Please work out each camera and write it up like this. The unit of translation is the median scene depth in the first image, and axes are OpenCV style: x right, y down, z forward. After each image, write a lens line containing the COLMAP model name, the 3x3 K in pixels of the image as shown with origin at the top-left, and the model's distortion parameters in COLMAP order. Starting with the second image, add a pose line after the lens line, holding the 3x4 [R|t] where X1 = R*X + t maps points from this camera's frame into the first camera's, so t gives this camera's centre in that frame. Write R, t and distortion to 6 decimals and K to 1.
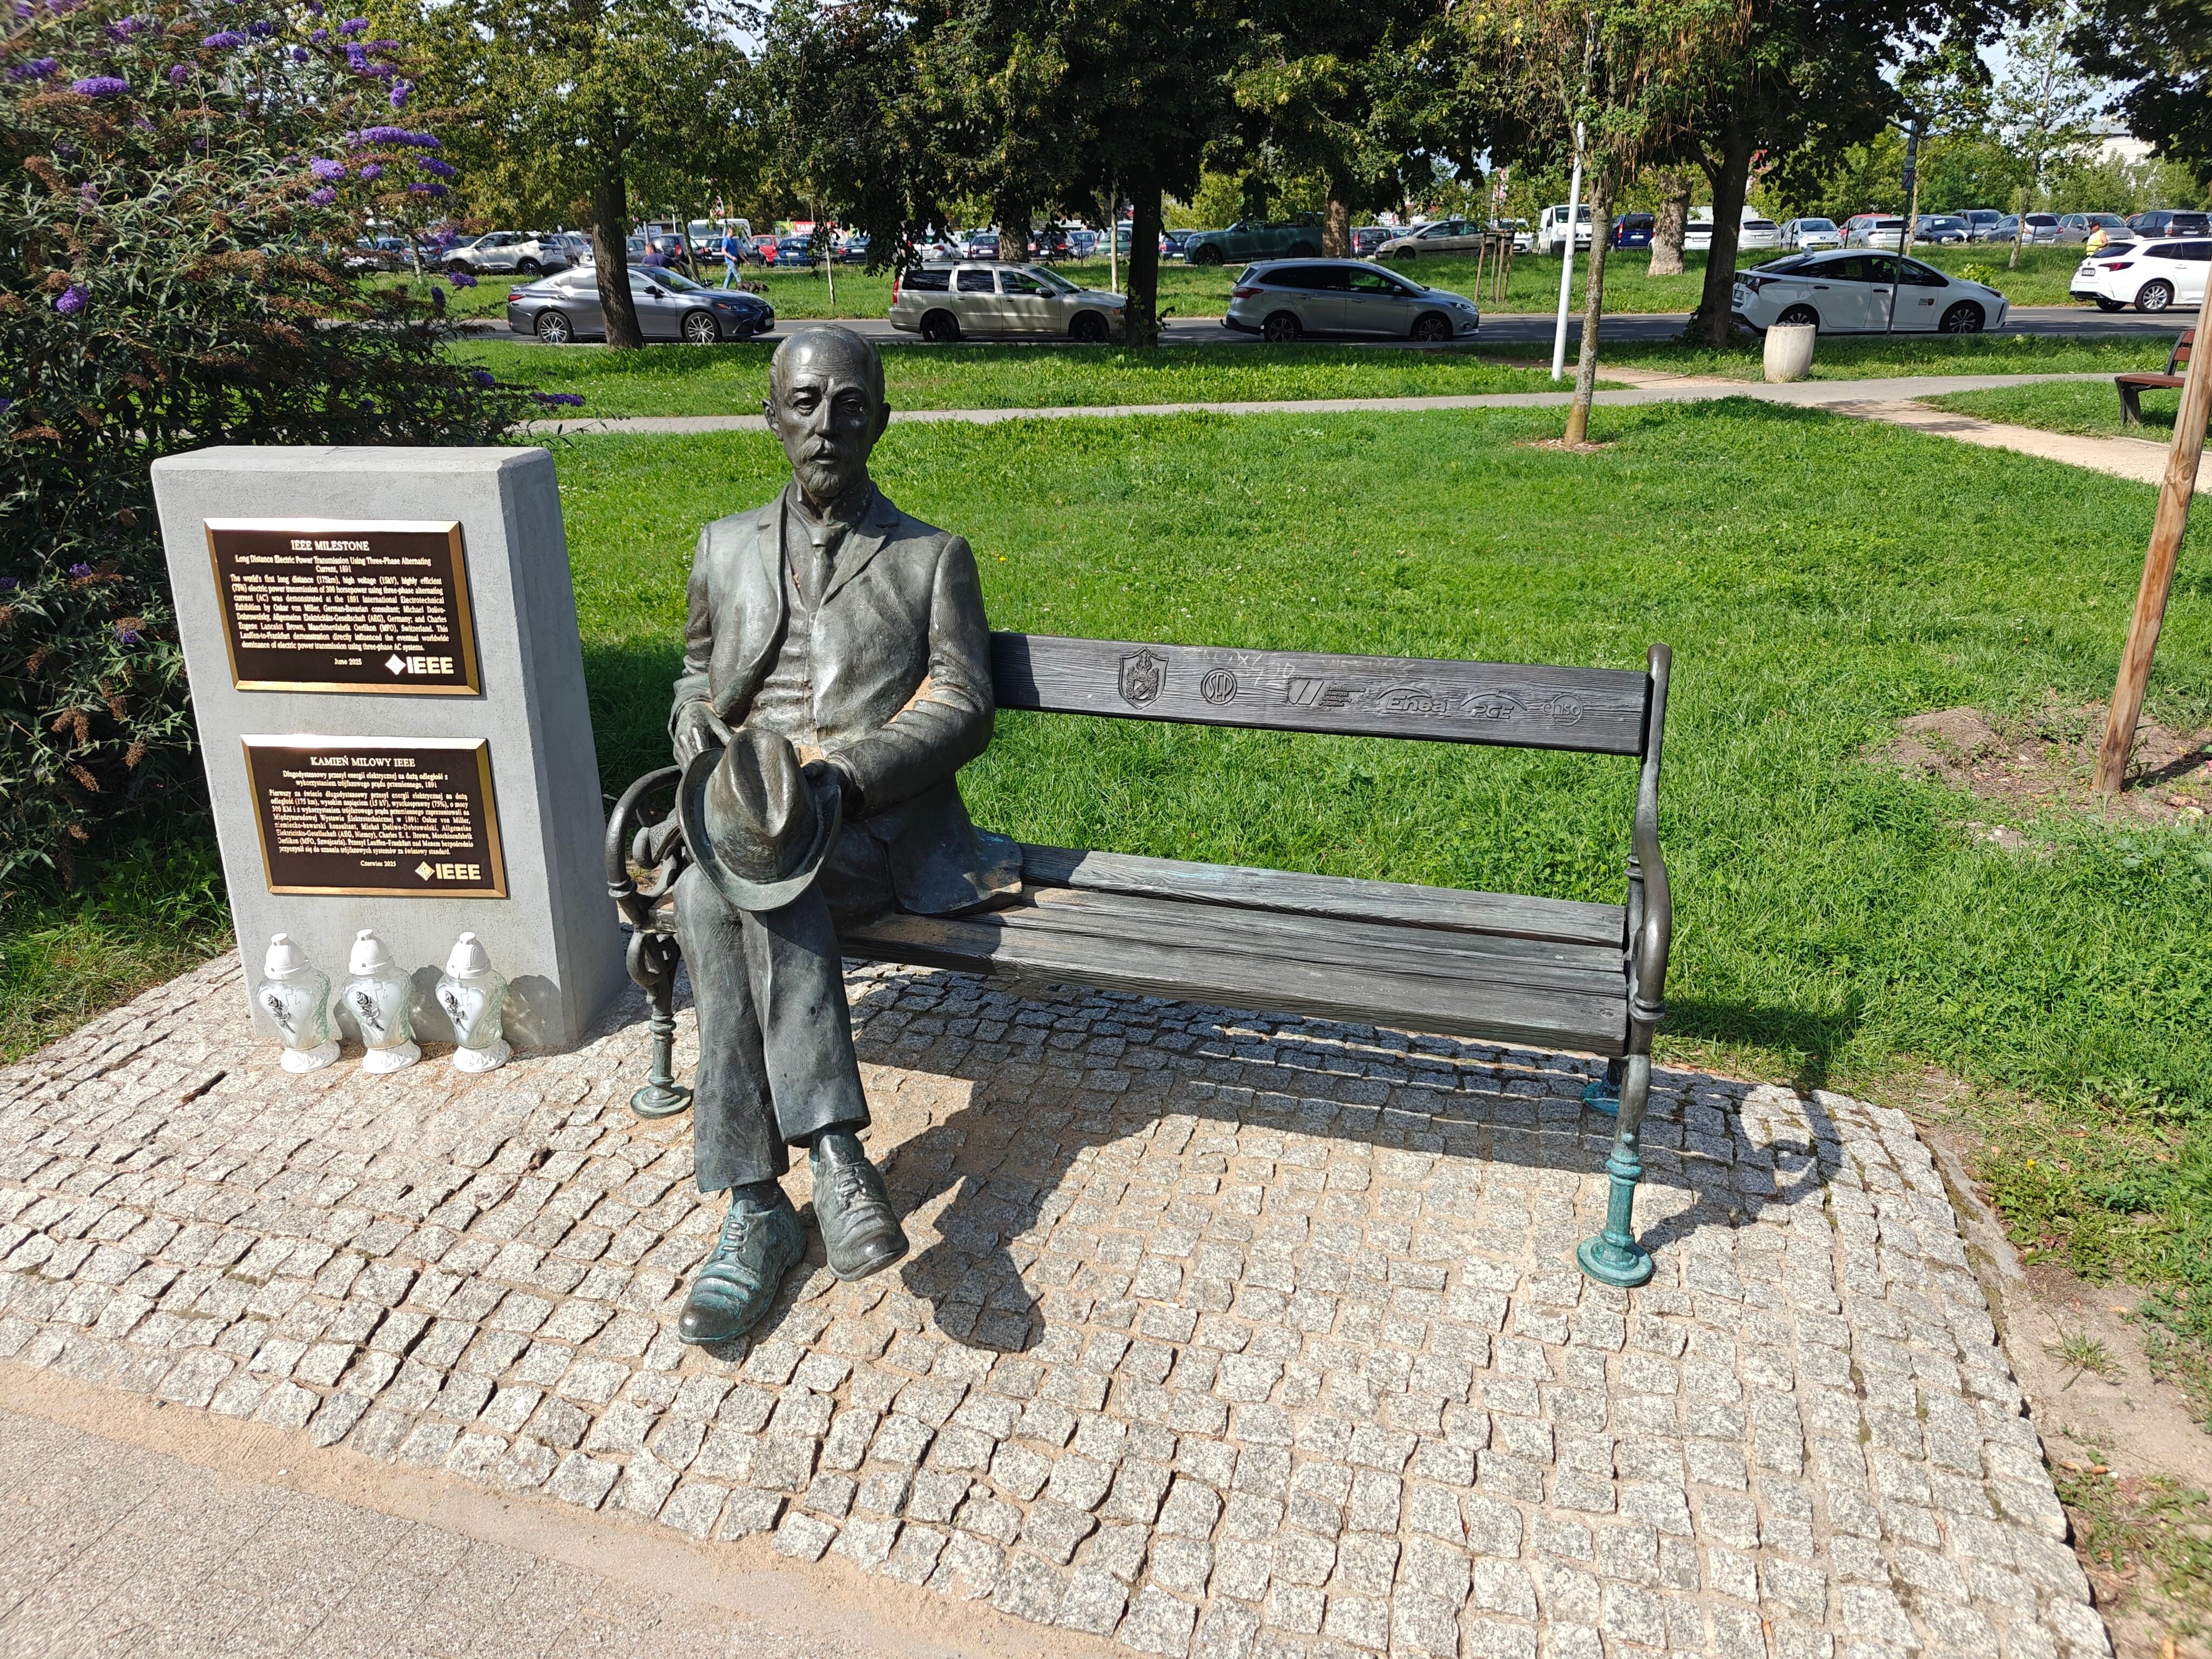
lens RADIAL K [[1588.4, 0, 1106.0], [0, 1588.4, 829.5], [0, 0, 1]] dist [0.057298, -0.071723]
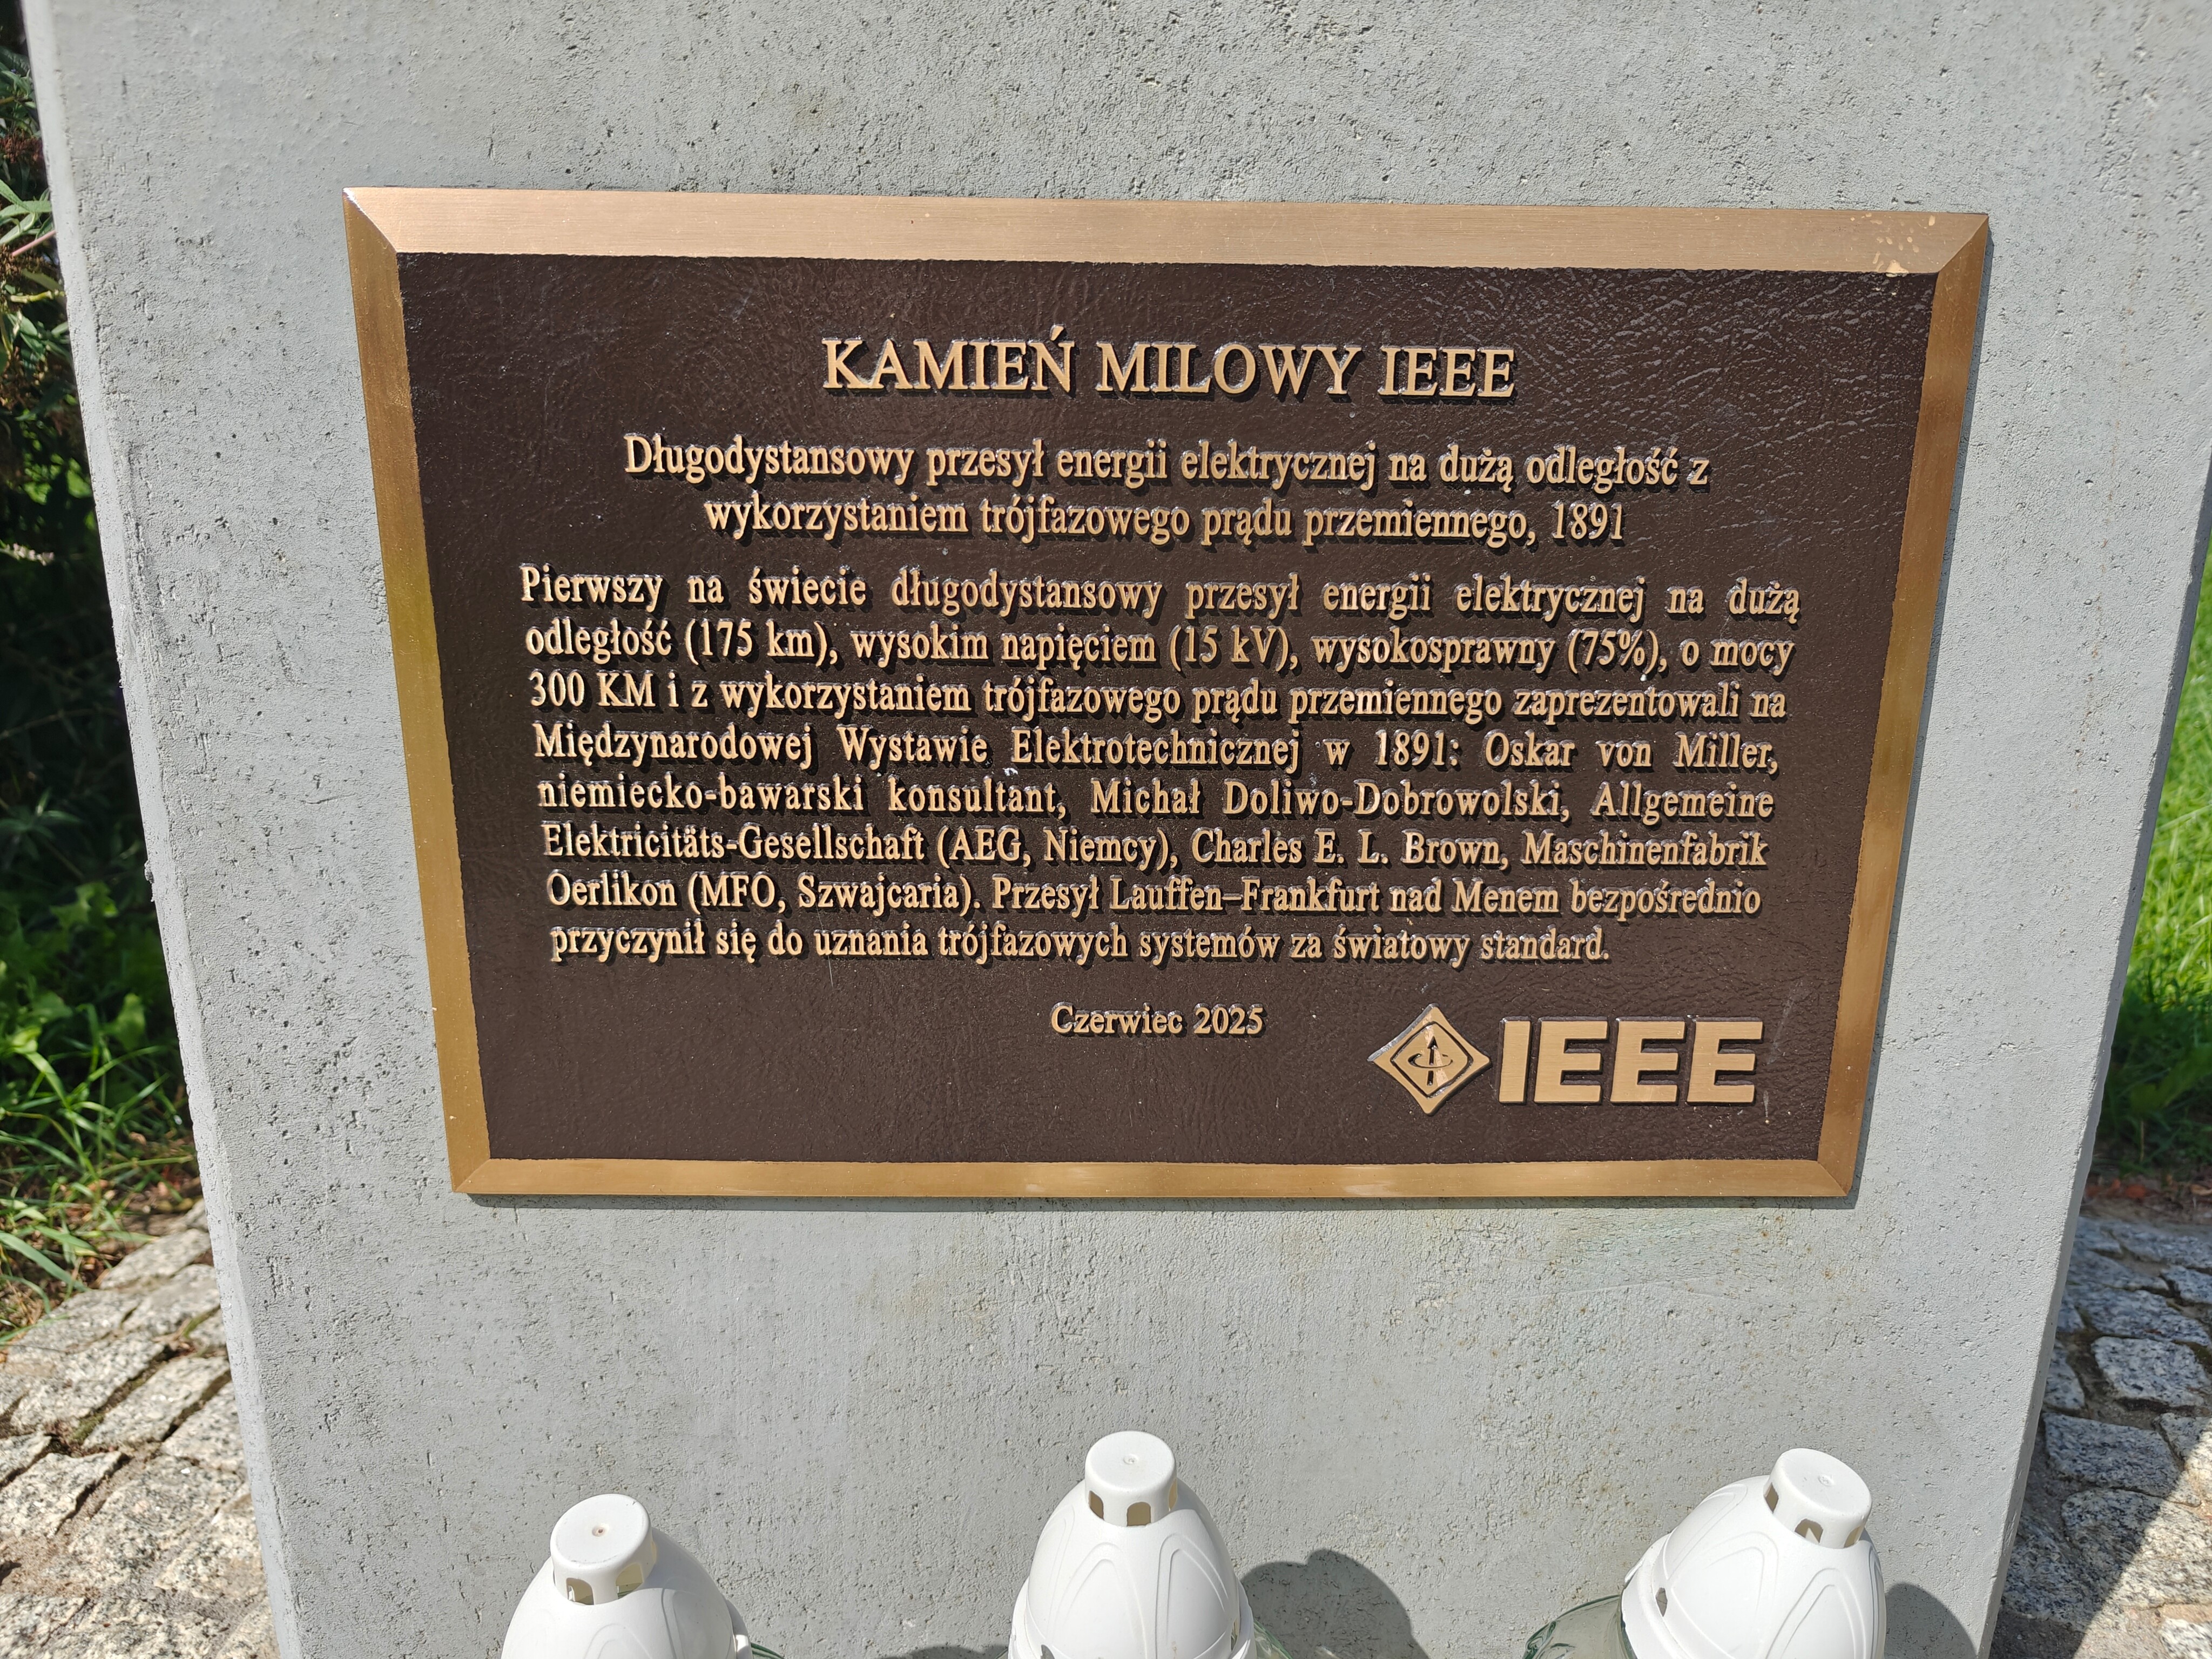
lens RADIAL K [[1588.4, 0, 1106.0], [0, 1588.4, 829.5], [0, 0, 1]] dist [0.057298, -0.071723]
pose [[0.996069, -0.007914, 0.088221, -0.479168], [0.011697, 0.999030, -0.042445, 0.008591], [-0.087800, 0.043310, 0.995196, 0.842765]]
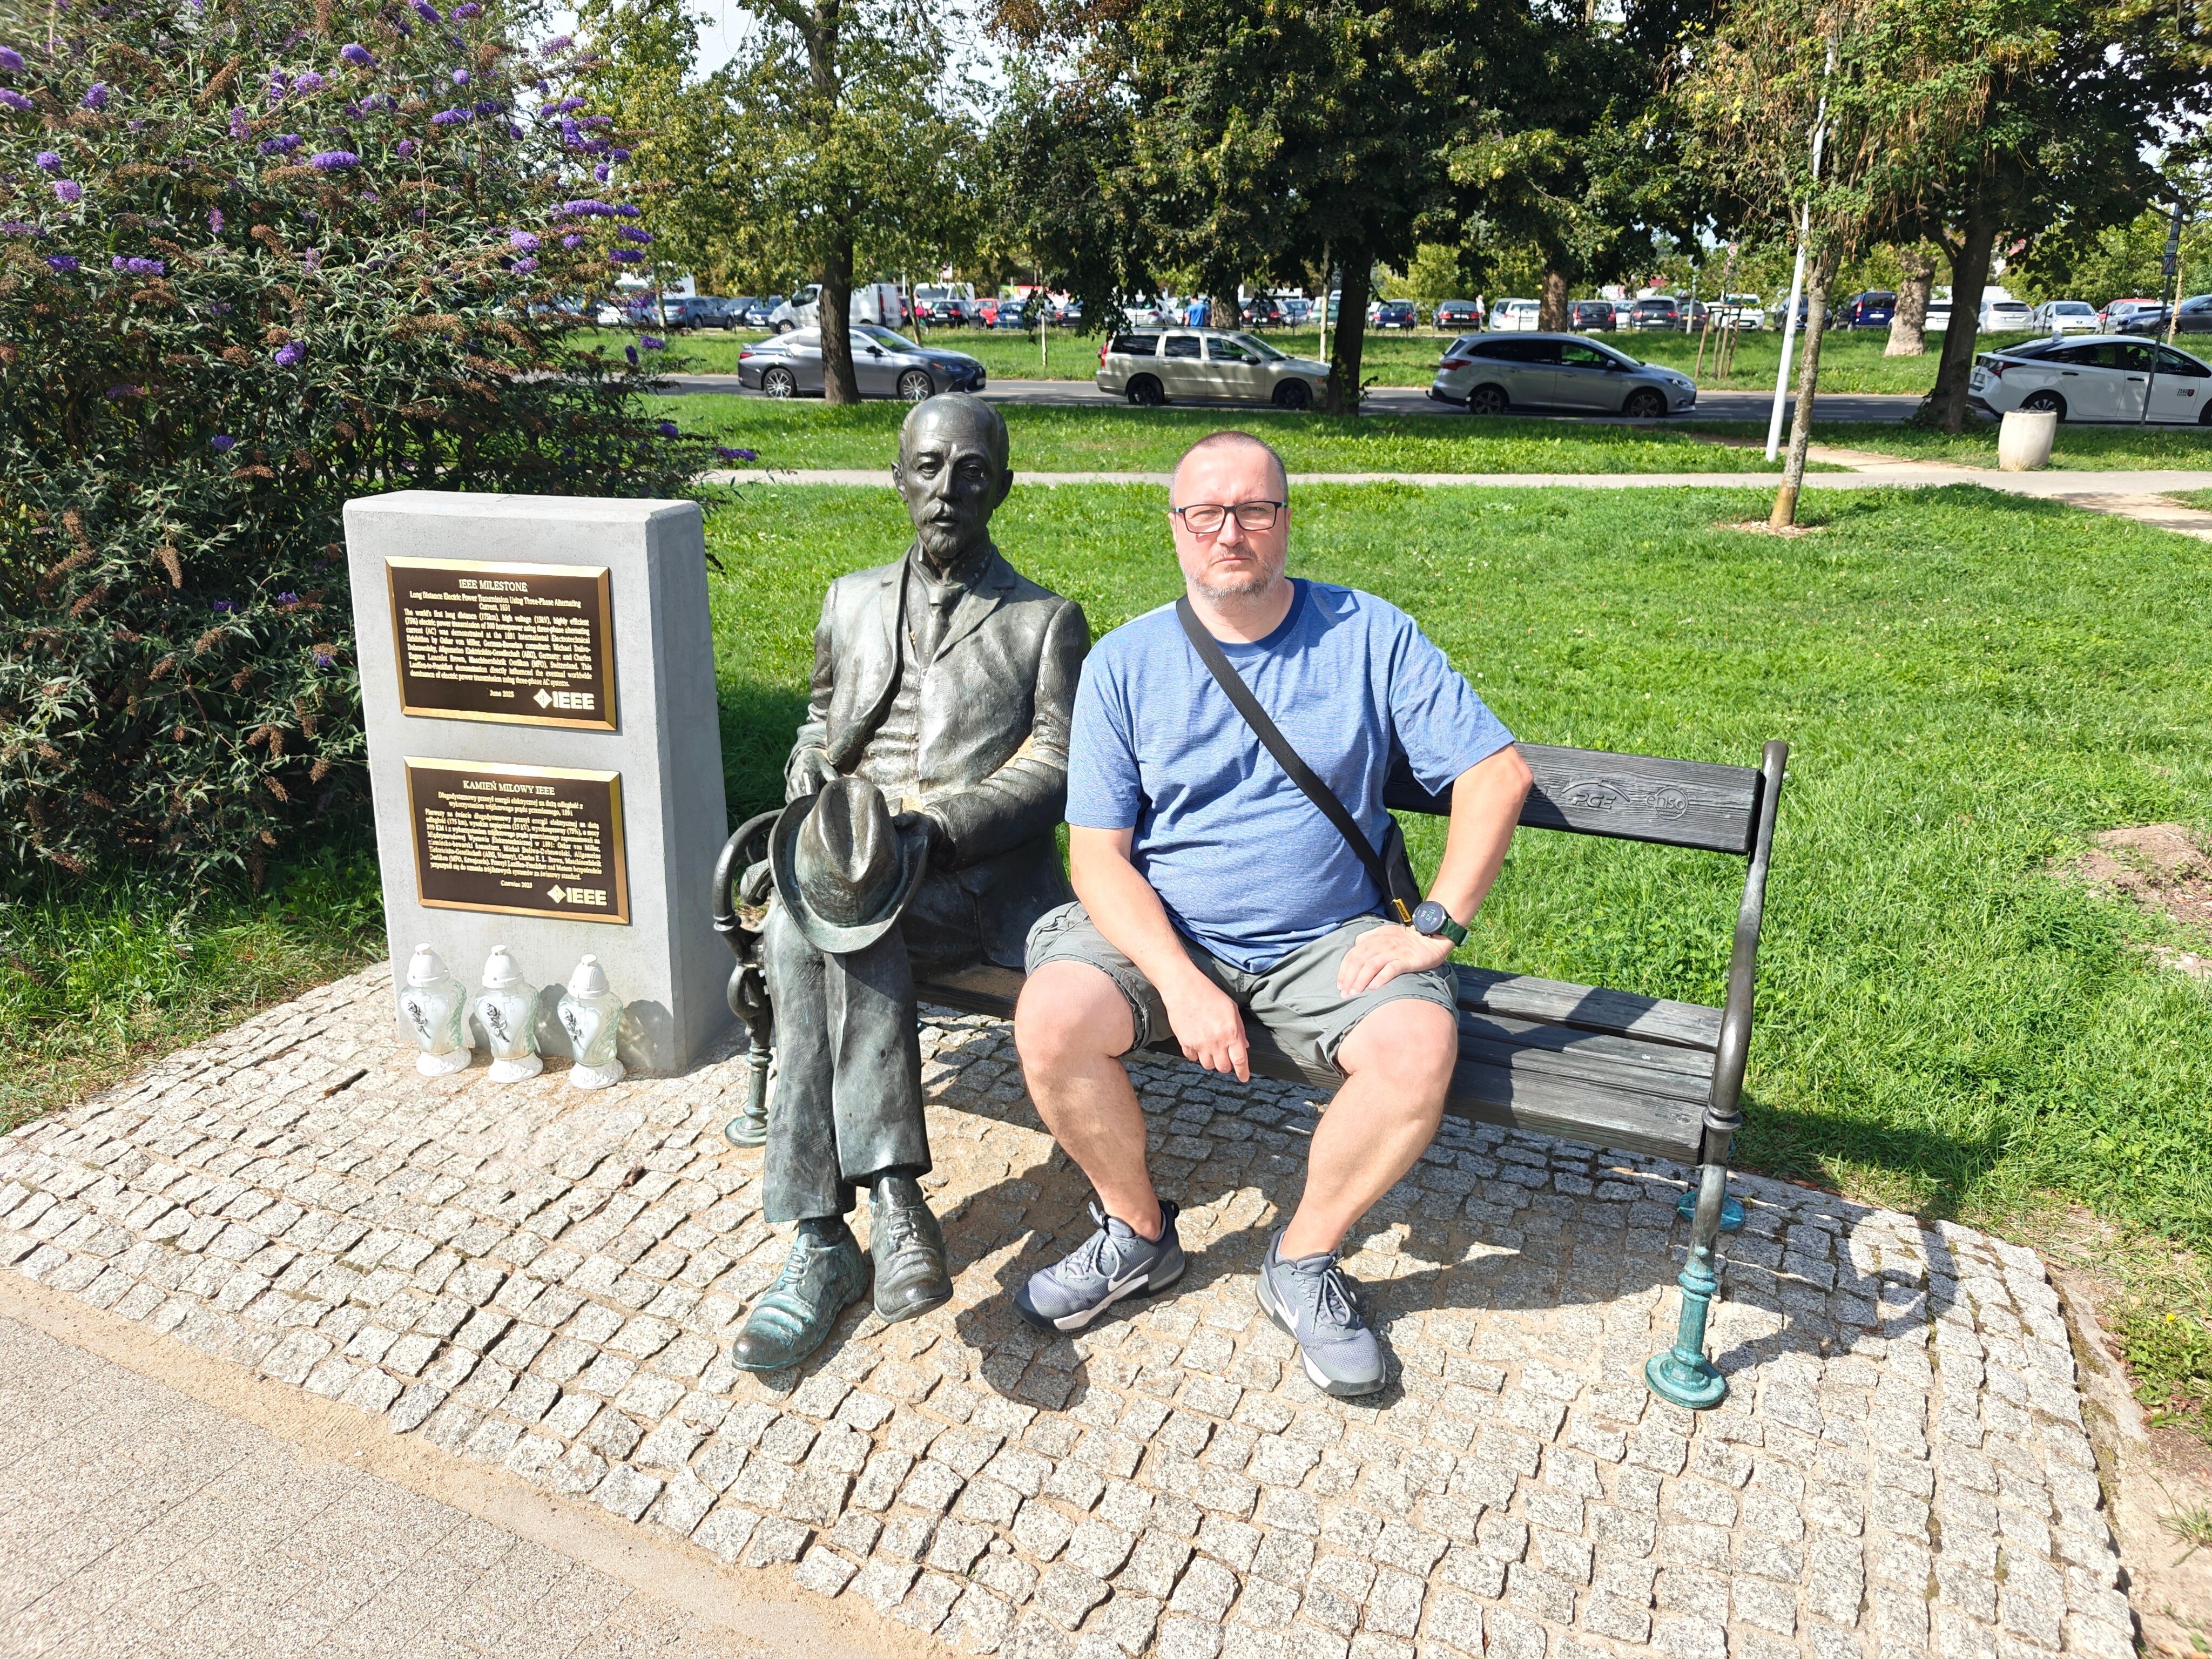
lens RADIAL K [[1596.5, 0, 1110.8], [0, 1596.5, 823.5], [0, 0, 1]] dist [0.048695, -0.061374]
pose [[0.990800, 0.058268, -0.122146, 0.063992], [-0.063182, 0.997325, -0.036747, -0.004565], [0.119678, 0.044127, 0.991832, -0.009150]]
